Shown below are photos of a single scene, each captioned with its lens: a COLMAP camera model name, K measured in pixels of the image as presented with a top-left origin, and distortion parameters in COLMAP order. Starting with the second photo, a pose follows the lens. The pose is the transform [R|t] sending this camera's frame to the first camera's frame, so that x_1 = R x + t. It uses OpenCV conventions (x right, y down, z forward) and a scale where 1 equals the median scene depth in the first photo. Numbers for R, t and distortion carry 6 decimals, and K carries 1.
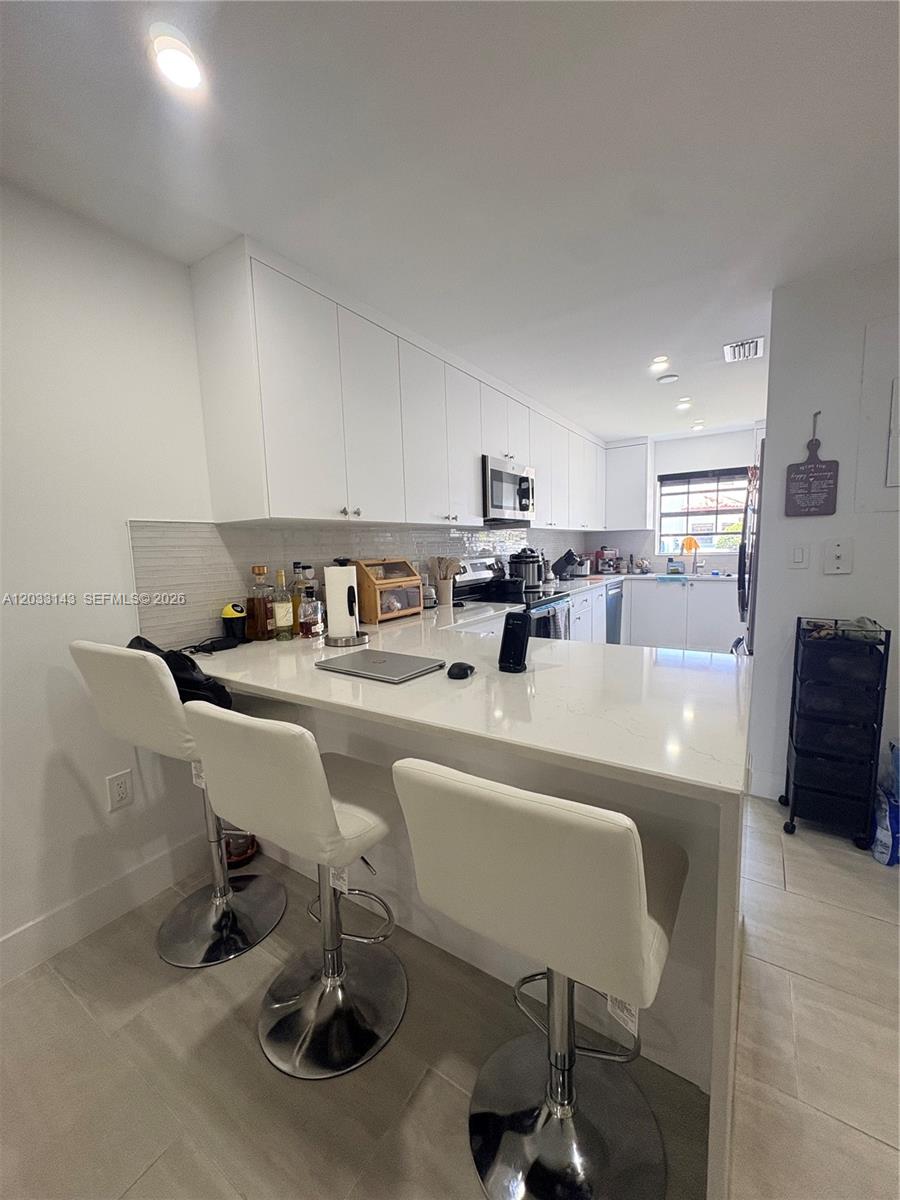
lens RADIAL K [[476.9, 0, 450.0], [0, 476.9, 600.0], [0, 0, 1]] dist [0.001189, 0.000242]
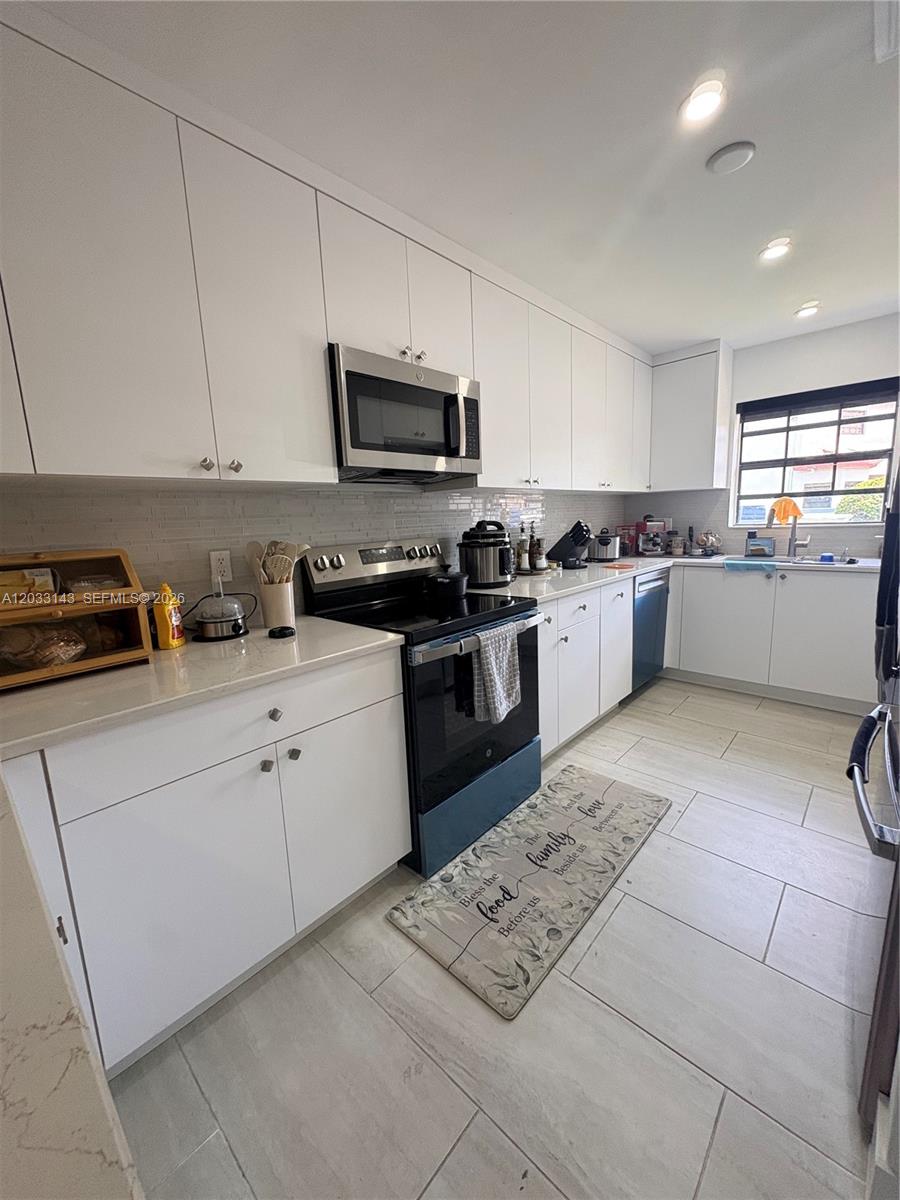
lens RADIAL K [[476.9, 0, 450.0], [0, 476.9, 600.0], [0, 0, 1]] dist [0.001189, 0.000242]
pose [[0.986124, 0.015399, -0.165297, 0.172167], [-0.004963, 0.997978, 0.063365, -0.036155], [0.165939, -0.061666, 0.984206, 0.297985]]
